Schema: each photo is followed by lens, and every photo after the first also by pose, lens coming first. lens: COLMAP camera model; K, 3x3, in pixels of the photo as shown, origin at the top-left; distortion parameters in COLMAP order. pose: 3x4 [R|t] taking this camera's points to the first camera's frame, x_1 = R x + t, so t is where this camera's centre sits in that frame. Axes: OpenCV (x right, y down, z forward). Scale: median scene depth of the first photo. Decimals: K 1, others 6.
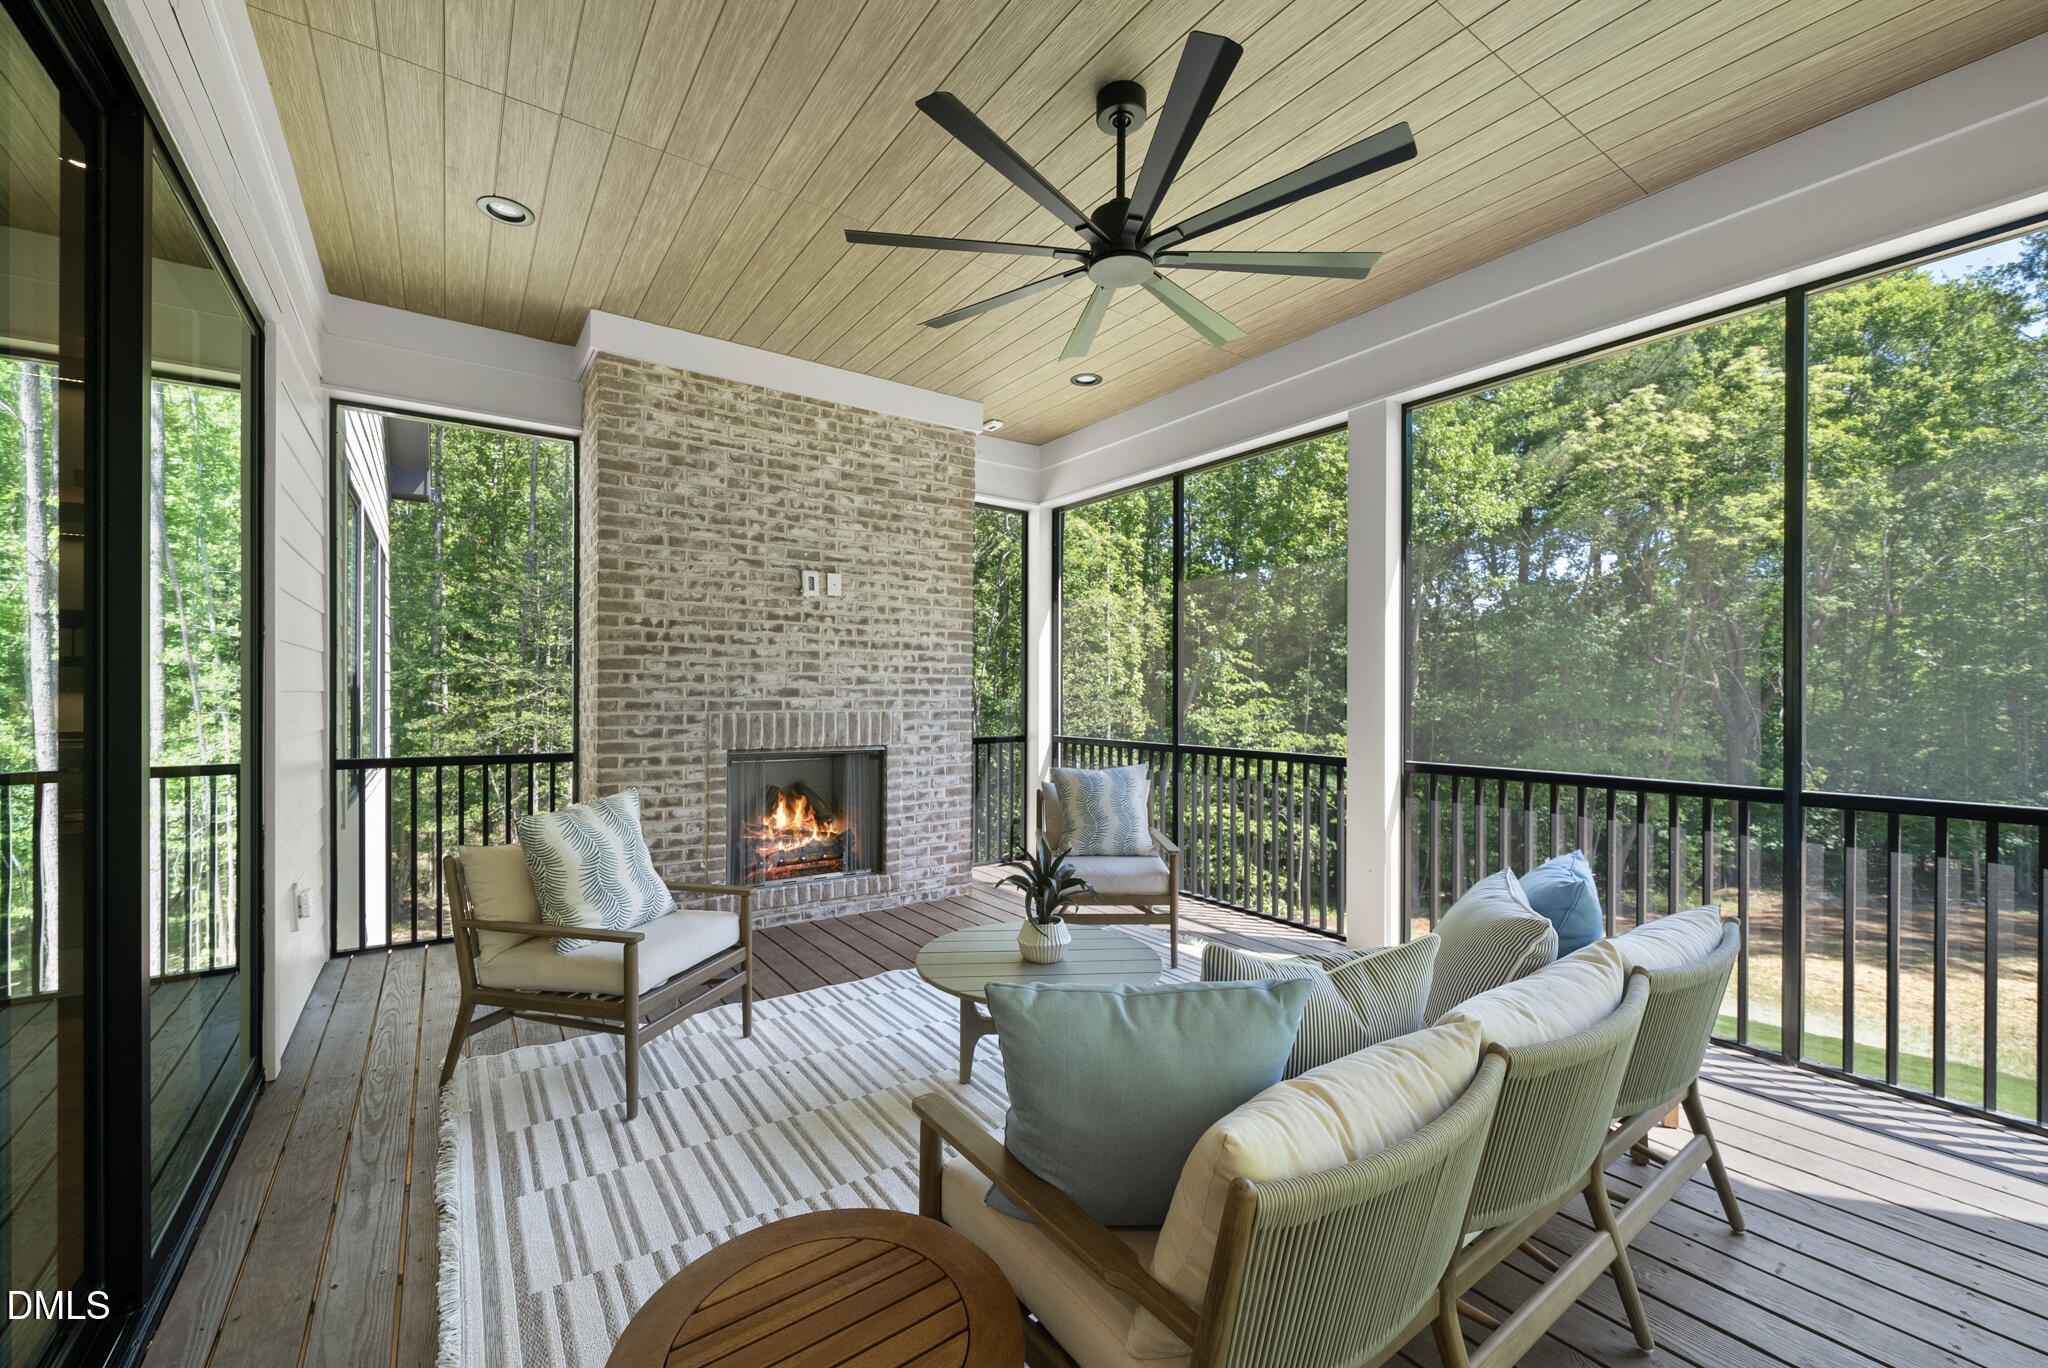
lens RADIAL K [[850.7, 0, 1016.1], [0, 850.7, 686.6], [0, 0, 1]] dist [0.001421, 0.000123]
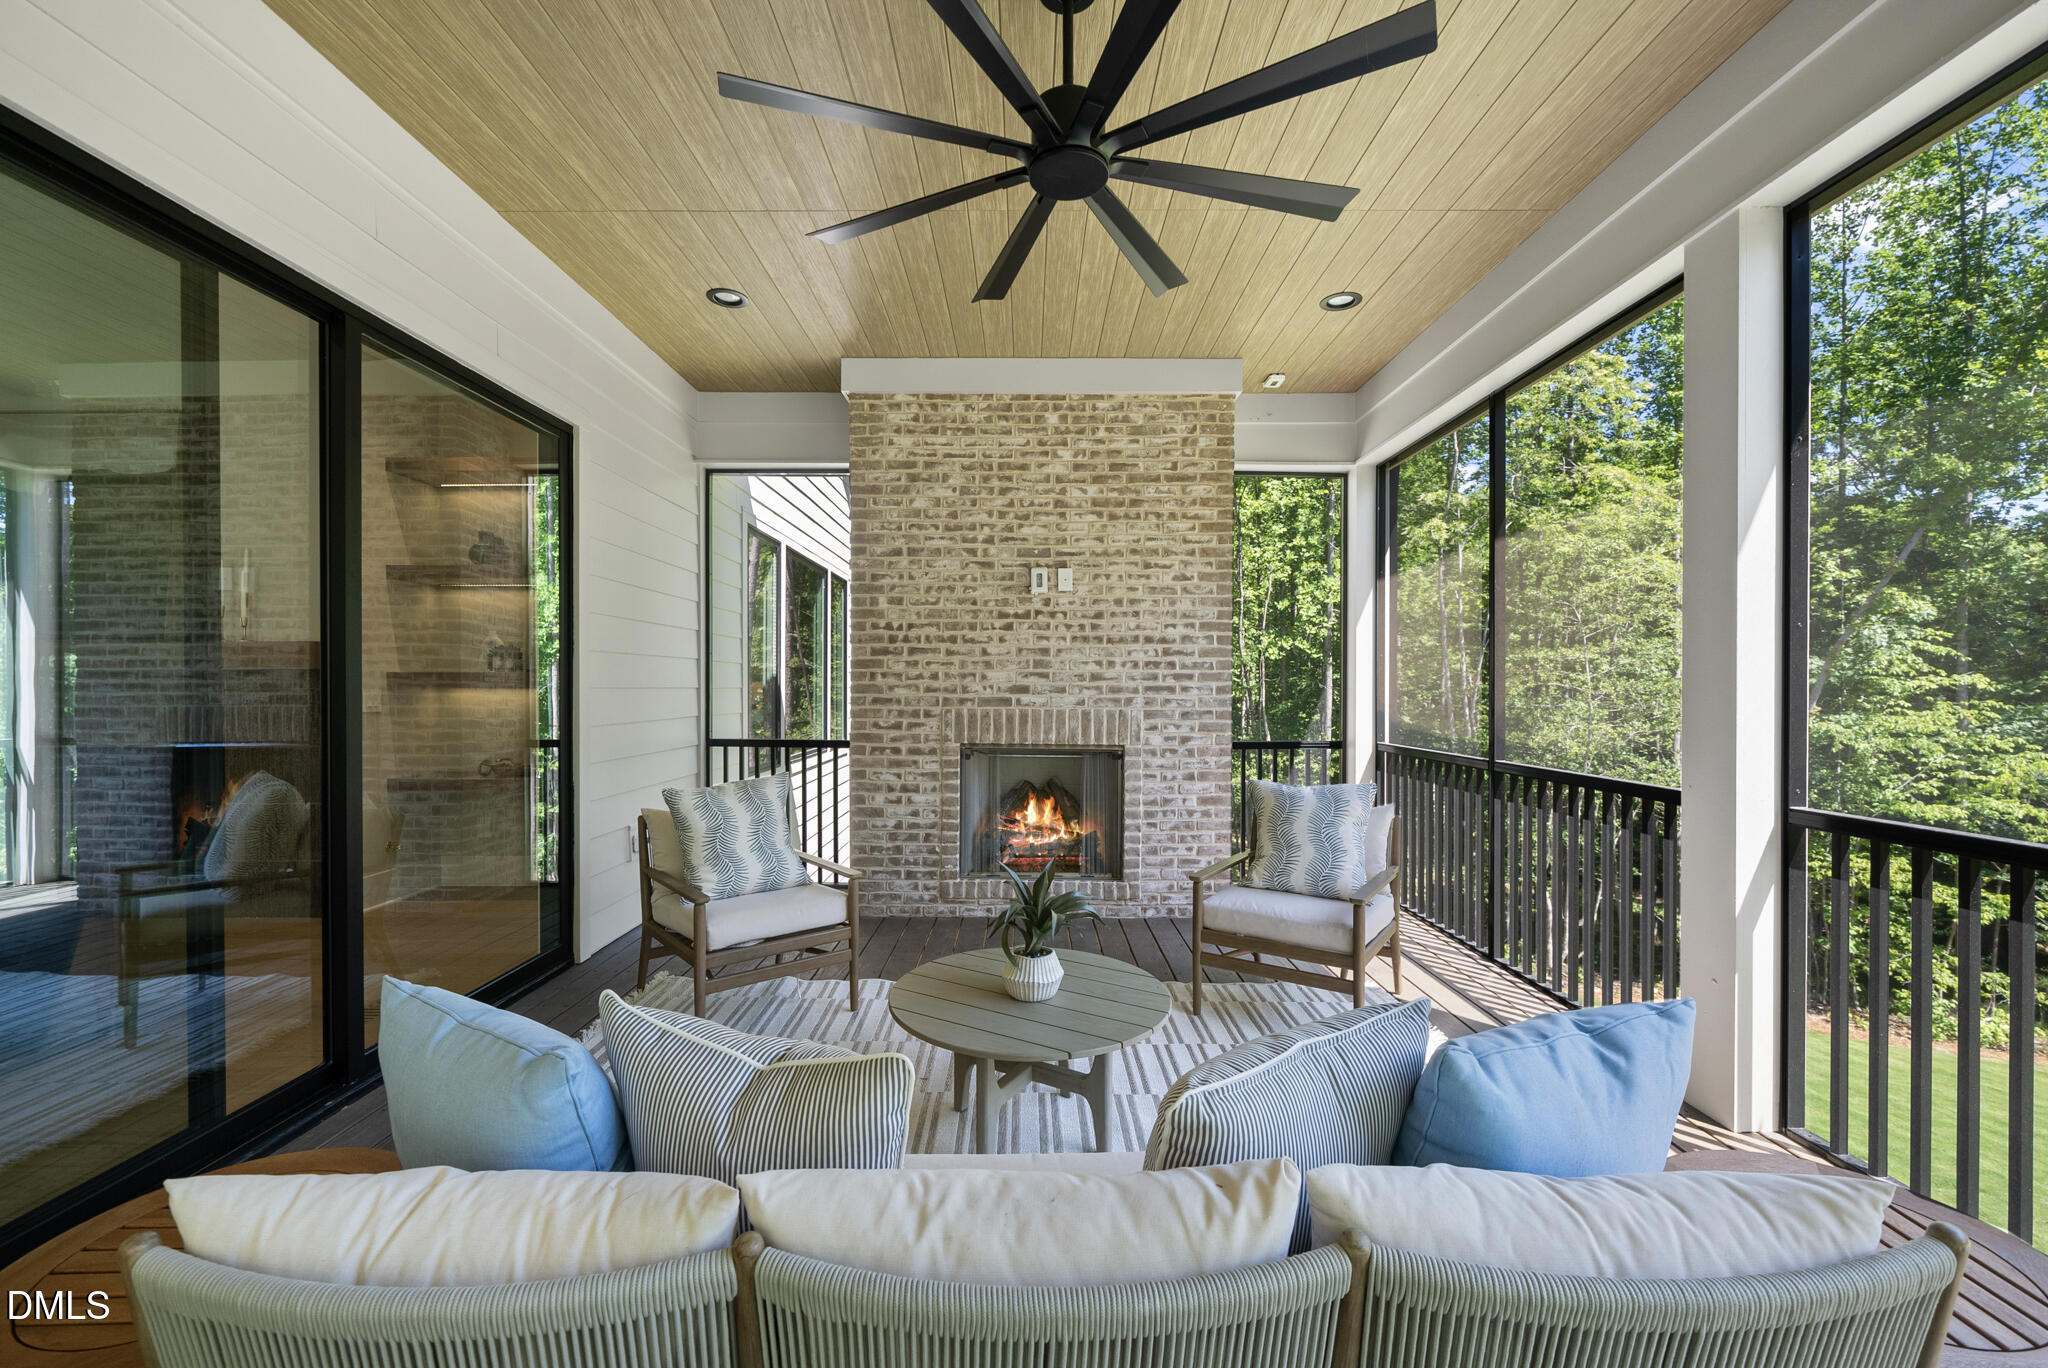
lens RADIAL K [[850.7, 0, 1024.8], [0, 850.7, 686.6], [0, 0, 1]] dist [0.001421, 0.000123]
pose [[0.807140, -0.000347, -0.590360, 0.332555], [0.002043, 0.999995, 0.002206, 0.001548], [0.590357, -0.002987, 0.807137, 0.181223]]
